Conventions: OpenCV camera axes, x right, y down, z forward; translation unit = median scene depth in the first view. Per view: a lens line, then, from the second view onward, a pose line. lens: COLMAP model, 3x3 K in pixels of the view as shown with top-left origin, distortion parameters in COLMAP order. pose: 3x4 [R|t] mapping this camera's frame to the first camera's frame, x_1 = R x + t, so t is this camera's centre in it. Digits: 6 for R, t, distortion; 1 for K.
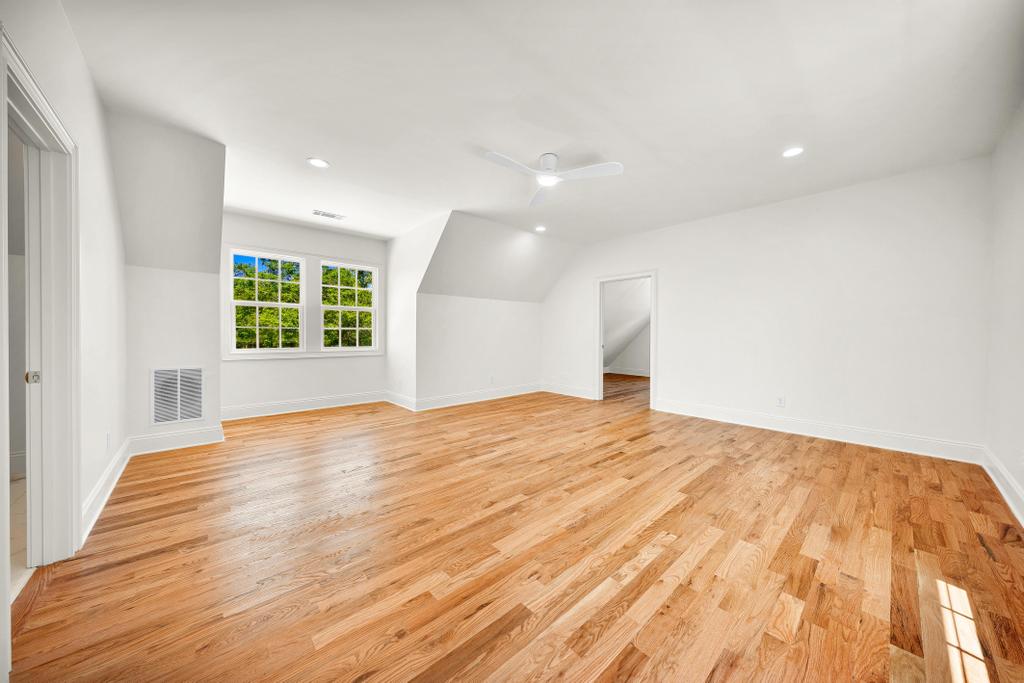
lens RADIAL K [[344.6, 0, 512.0], [0, 344.6, 341.5], [0, 0, 1]] dist [0.002242, 0.000213]
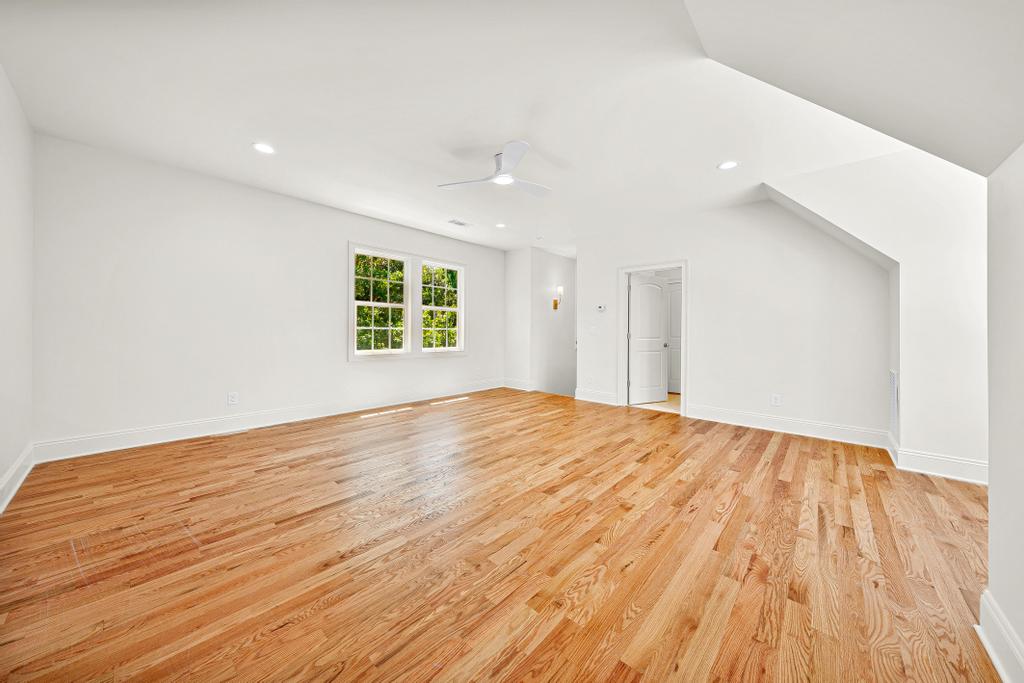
lens RADIAL K [[344.6, 0, 512.0], [0, 344.6, 341.5], [0, 0, 1]] dist [0.002242, 0.000213]
pose [[-0.993970, -0.012085, -0.108986, 0.175335], [-0.017841, 0.998488, 0.051992, -0.039487], [0.108193, 0.053623, -0.992683, 1.919372]]
